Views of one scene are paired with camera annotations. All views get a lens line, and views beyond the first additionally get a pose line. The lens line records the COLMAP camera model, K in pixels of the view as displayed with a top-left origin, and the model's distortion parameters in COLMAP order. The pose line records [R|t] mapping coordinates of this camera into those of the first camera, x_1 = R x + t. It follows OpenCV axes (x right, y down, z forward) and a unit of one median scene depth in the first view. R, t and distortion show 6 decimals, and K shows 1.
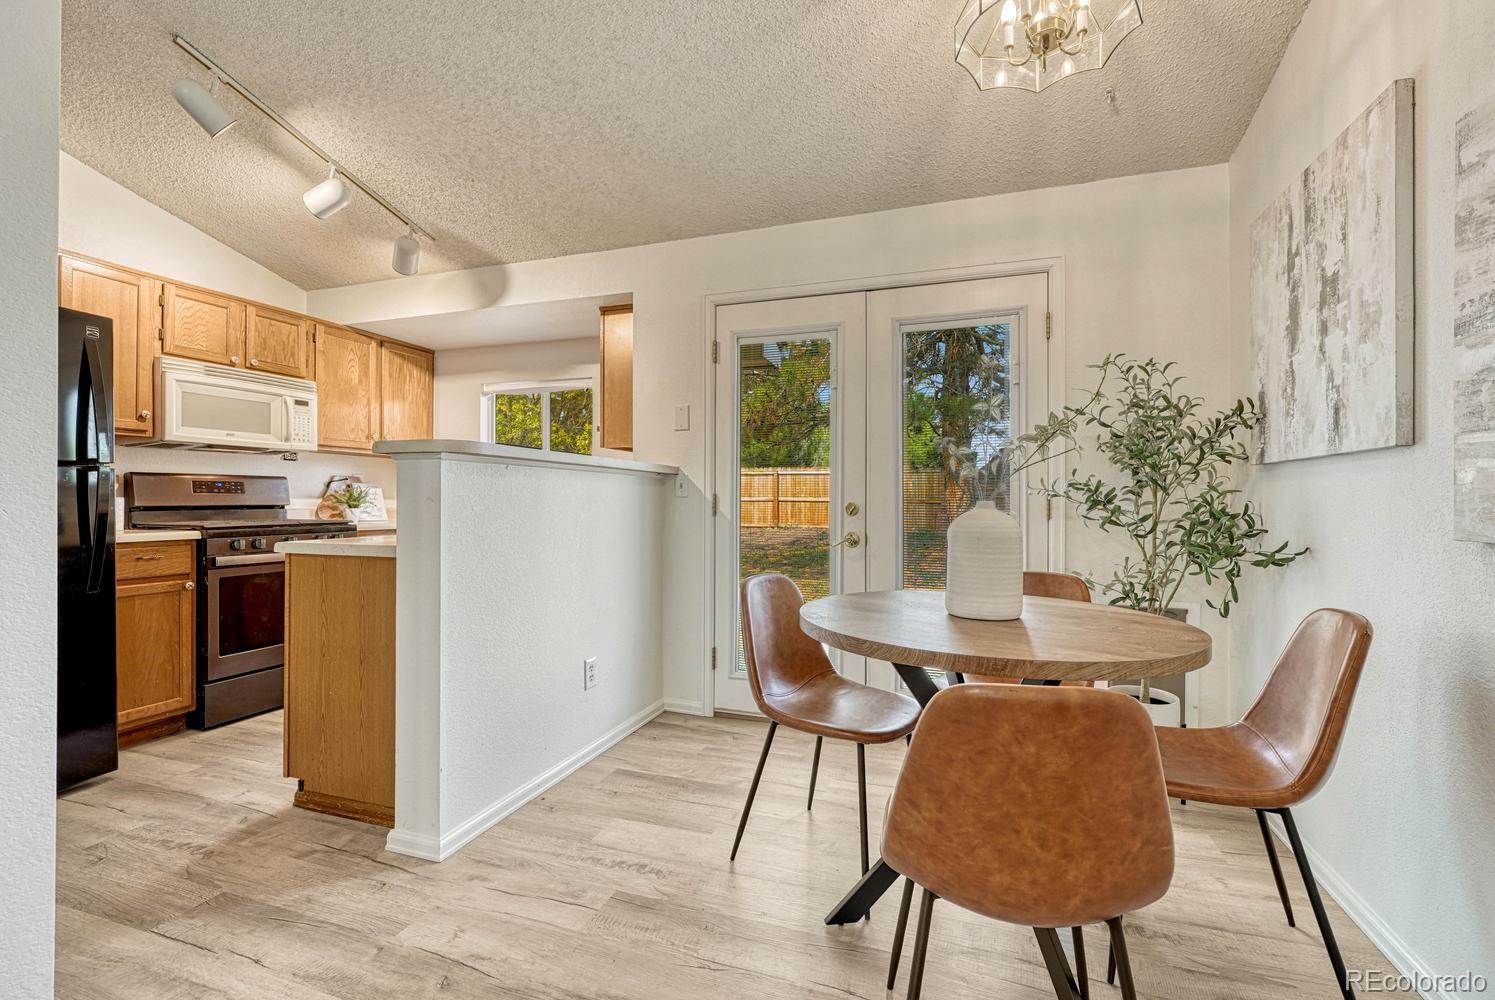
lens RADIAL K [[653.3, 0, 745.2], [0, 653.3, 500.0], [0, 0, 1]] dist [-0.009819, -0.000362]
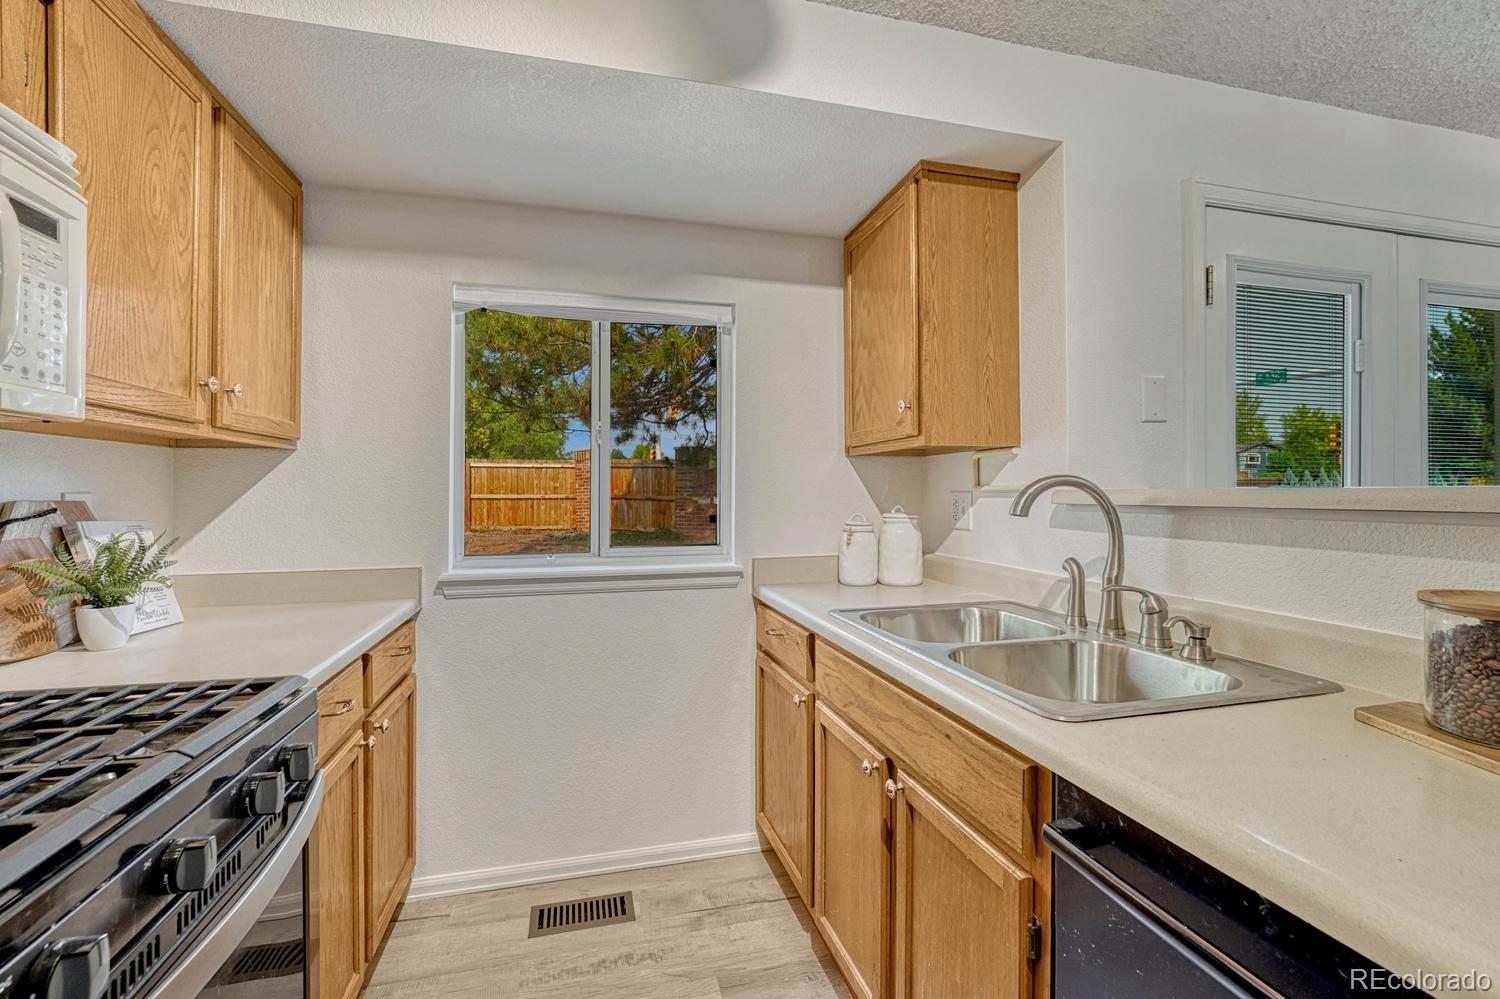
lens RADIAL K [[650.1, 0, 737.7], [0, 650.1, 485.2], [0, 0, 1]] dist [-0.010270, 0.001598]
pose [[0.835866, -0.001244, 0.548933, -0.707287], [0.004715, 0.999977, -0.004915, -0.057544], [-0.548914, 0.006696, 0.835852, 0.783237]]
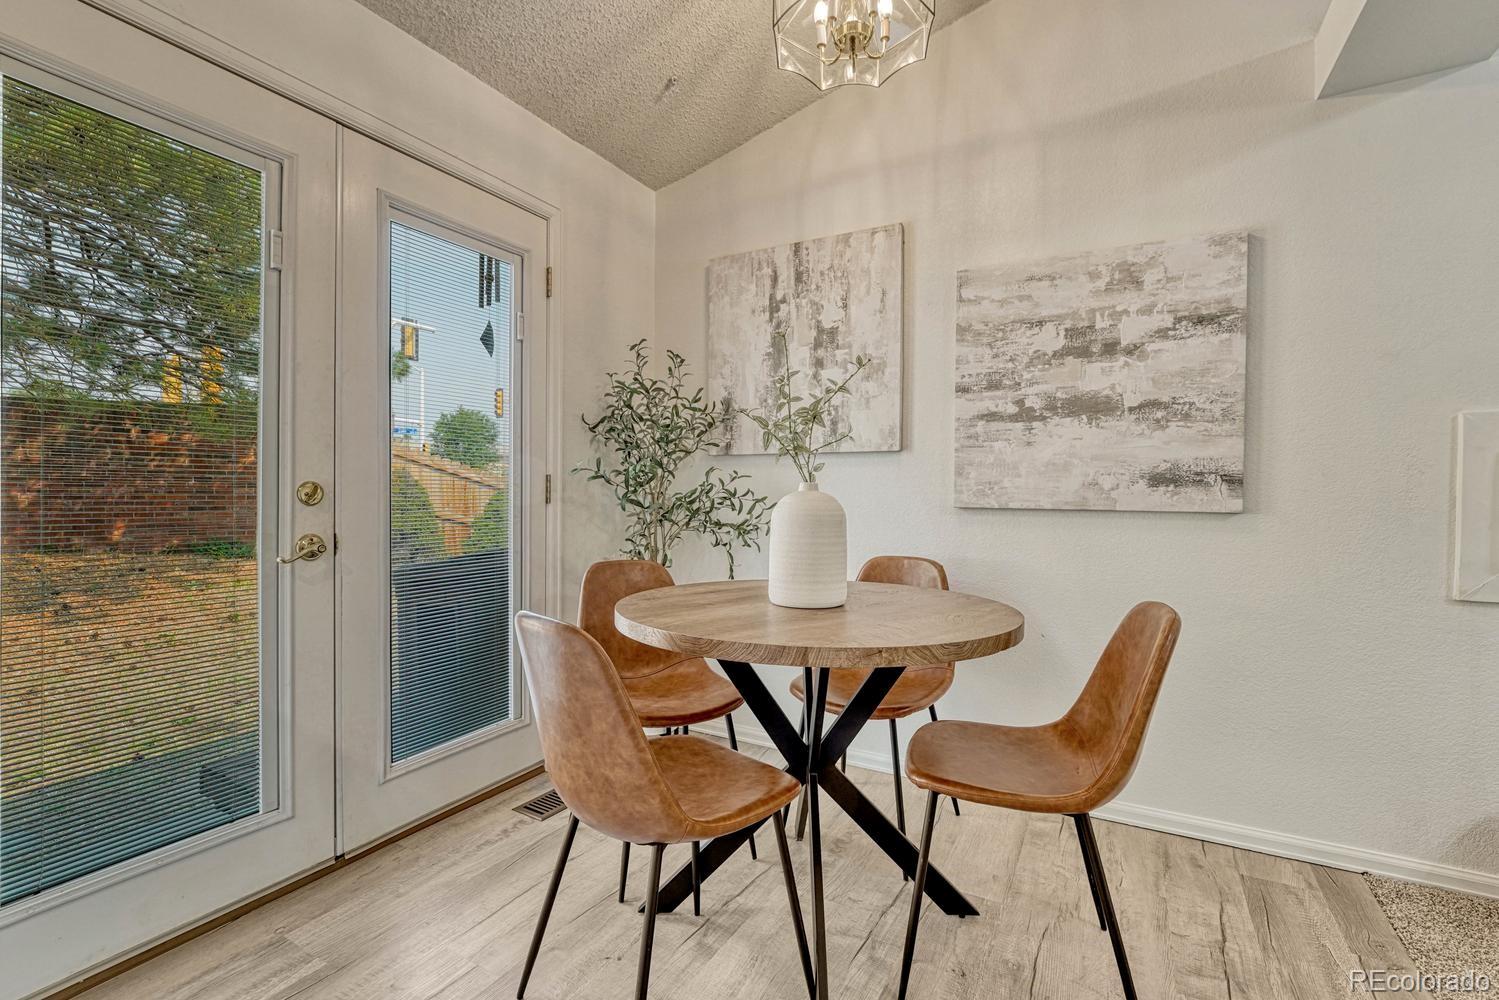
lens RADIAL K [[673.3, 0, 742.1], [0, 673.3, 497.9], [0, 0, 1]] dist [-0.007284, -0.001266]
pose [[0.169220, -0.009508, 0.985532, -0.334336], [-0.009563, 0.999891, 0.011288, 0.008435], [-0.985532, -0.011335, 0.169111, 0.514870]]
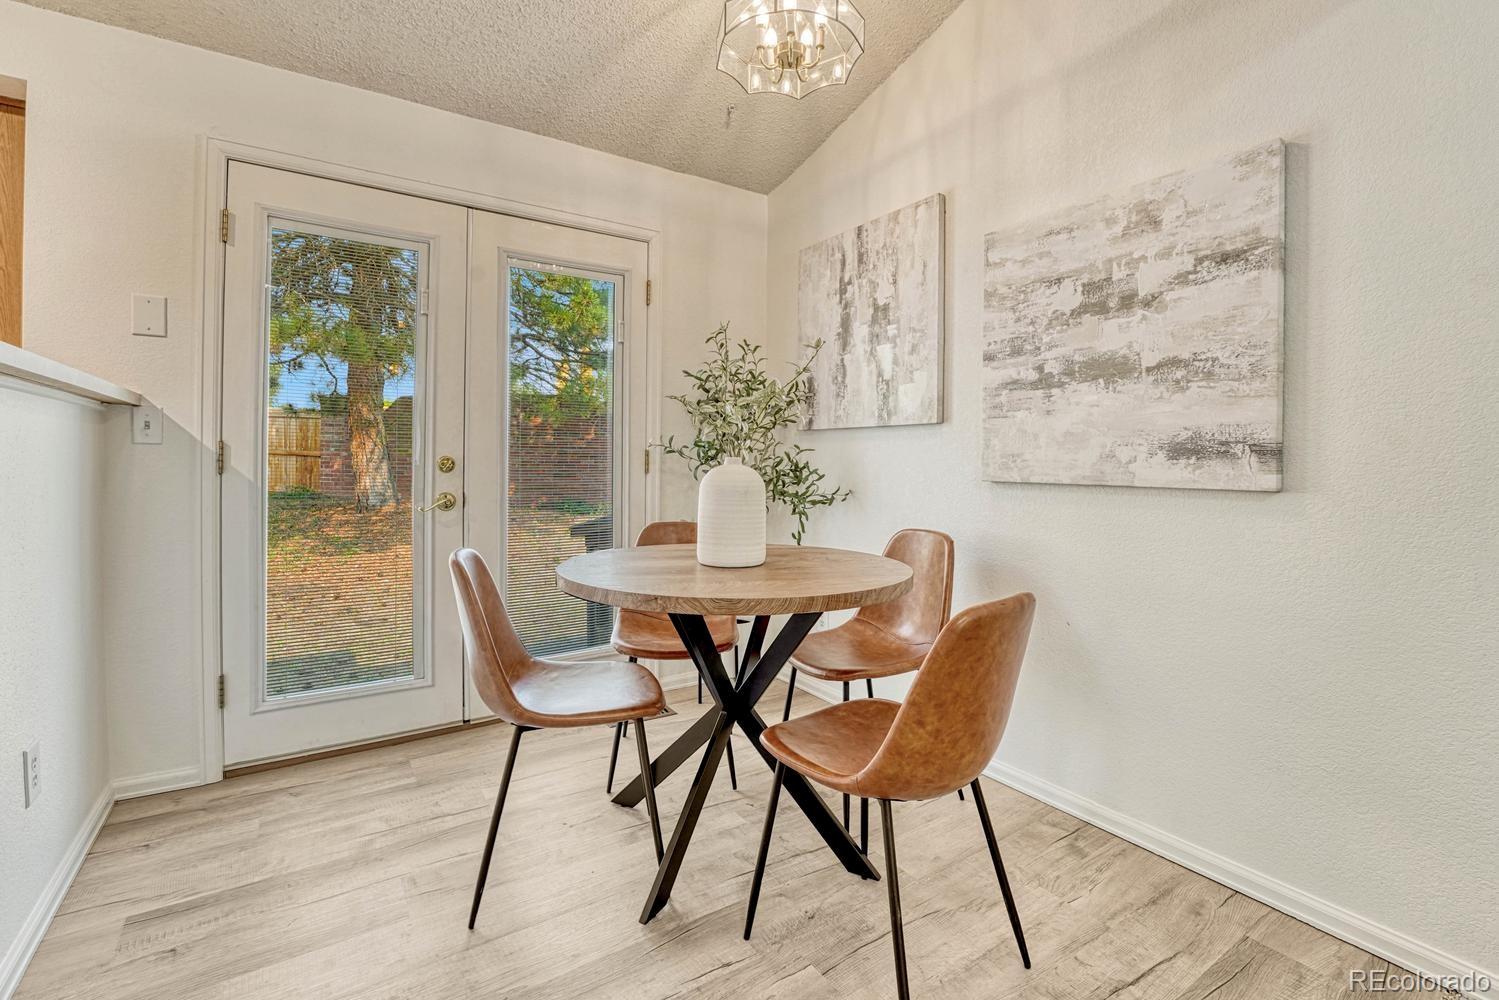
lens RADIAL K [[668.8, 0, 757.8], [0, 668.8, 461.7], [0, 0, 1]] dist [-0.012640, 0.000756]
pose [[0.595800, 0.001599, 0.803131, -0.269977], [-0.008265, 0.999957, 0.004140, 0.003783], [-0.803090, -0.009105, 0.595788, 0.174549]]
